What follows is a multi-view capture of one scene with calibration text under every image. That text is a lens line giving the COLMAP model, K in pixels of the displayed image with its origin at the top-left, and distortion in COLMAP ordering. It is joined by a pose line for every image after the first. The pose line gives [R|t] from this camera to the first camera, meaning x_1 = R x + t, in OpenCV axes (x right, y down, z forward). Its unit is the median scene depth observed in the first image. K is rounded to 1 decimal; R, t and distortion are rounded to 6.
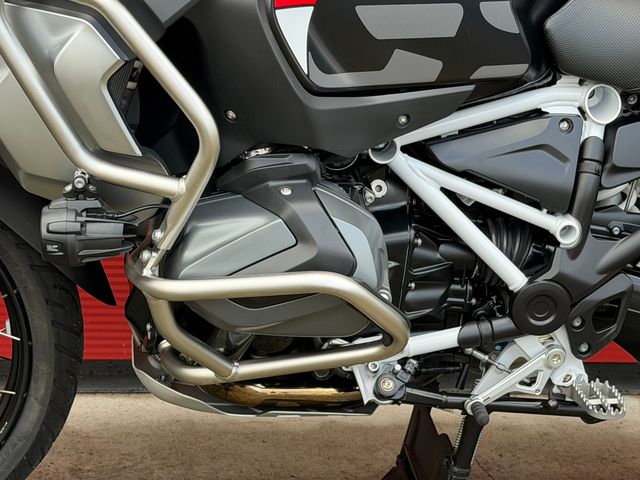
lens RADIAL K [[1486.2, 0, 318.9], [0, 1486.2, 257.4], [0, 0, 1]] dist [0.157199, 0.000000]
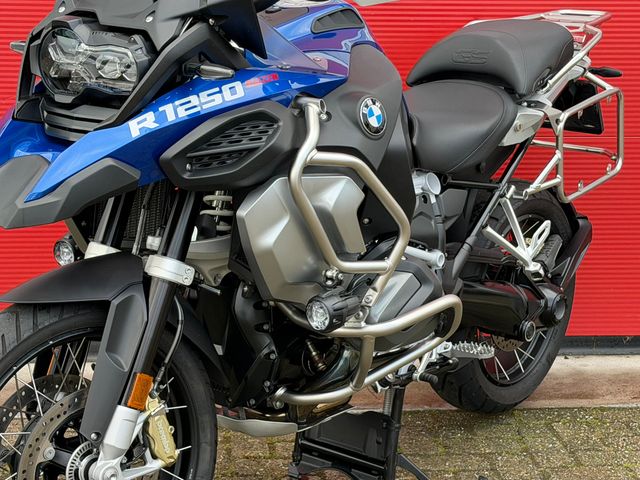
lens RADIAL K [[1440.3, 0, 323.1], [0, 1440.3, 249.0], [0, 0, 1]] dist [0.140404, 0.000000]
pose [[0.700993, -0.213673, 0.680406, -1.043714], [0.274239, 0.961466, 0.019400, -0.096936], [-0.658332, 0.172994, 0.732579, -0.117086]]
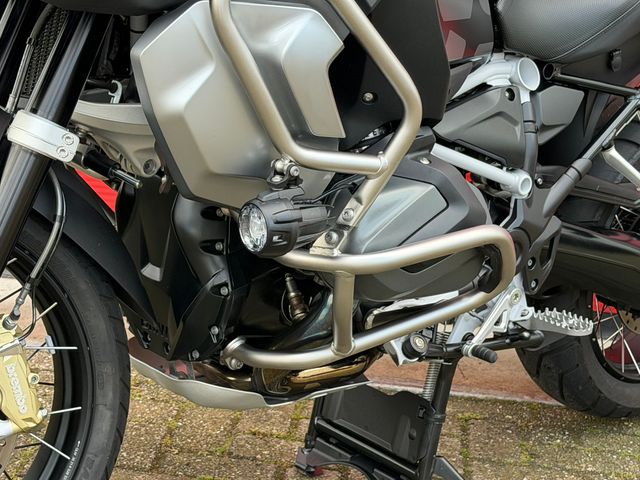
lens RADIAL K [[1440.3, 0, 315.1], [0, 1440.3, 242.6], [0, 0, 1]] dist [0.140404, 0.000000]
pose [[0.832989, -0.144157, 0.534179, -0.579473], [0.173388, 0.984843, -0.004601, 0.004468], [-0.525420, 0.096453, 0.845359, 0.137552]]
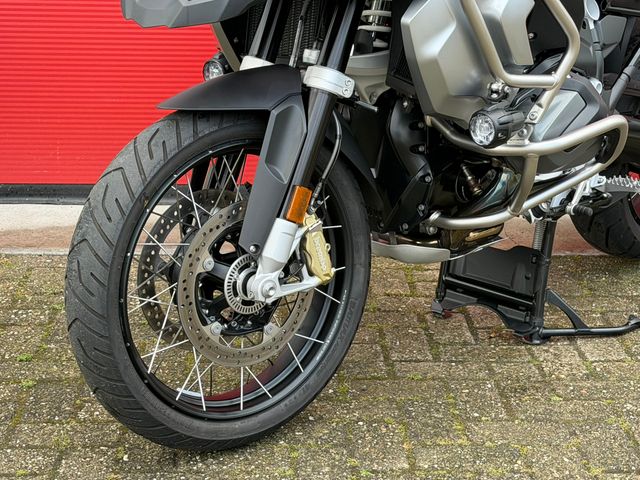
lens RADIAL K [[1440.3, 0, 324.5], [0, 1440.3, 242.6], [0, 0, 1]] dist [0.140404, 0.000000]
pose [[0.745396, -0.249076, 0.618342, -1.078995], [0.264337, 0.961970, 0.068842, -0.042717], [-0.611973, 0.112136, 0.782889, -0.037986]]
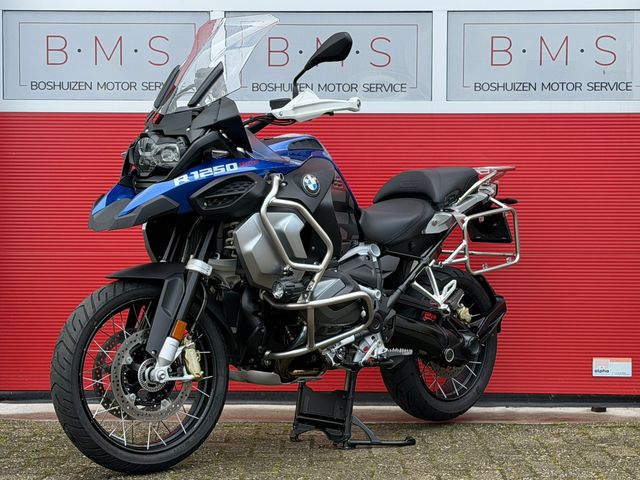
lens RADIAL K [[1440.3, 0, 321.7], [0, 1440.3, 241.6], [0, 0, 1]] dist [0.140404, 0.000000]
pose [[0.783303, -0.074642, 0.617143, -1.574766], [0.259542, 0.941366, -0.215566, 0.444980], [-0.564866, 0.329028, 0.756747, -1.014358]]
